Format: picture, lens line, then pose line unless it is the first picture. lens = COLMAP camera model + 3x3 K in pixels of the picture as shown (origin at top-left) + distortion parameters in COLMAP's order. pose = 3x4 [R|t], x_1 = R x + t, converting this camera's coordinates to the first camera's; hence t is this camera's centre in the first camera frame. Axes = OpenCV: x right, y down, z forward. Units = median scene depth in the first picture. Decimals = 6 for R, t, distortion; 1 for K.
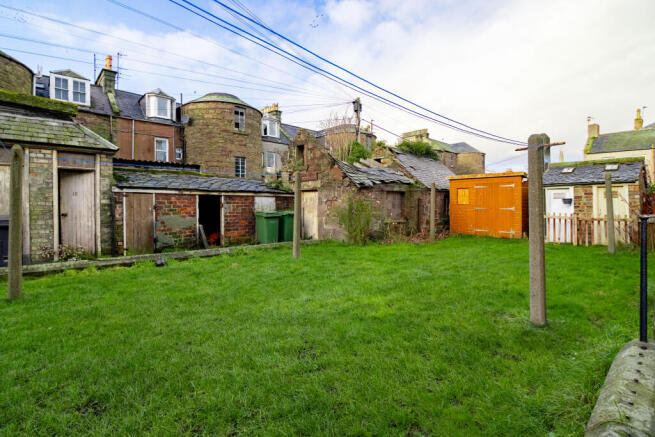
lens RADIAL K [[306.4, 0, 328.0], [0, 306.4, 211.0], [0, 0, 1]] dist [-0.002343, -0.000891]
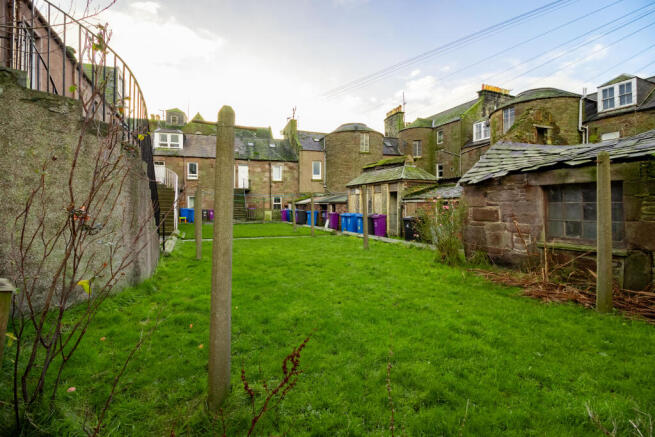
lens RADIAL K [[306.4, 0, 328.0], [0, 306.4, 211.0], [0, 0, 1]] dist [-0.002343, -0.000891]
pose [[-0.301947, 0.009539, -0.953277, 0.765572], [-0.021735, 0.999621, 0.016887, -0.021229], [0.953077, 0.025819, -0.301625, 0.751631]]
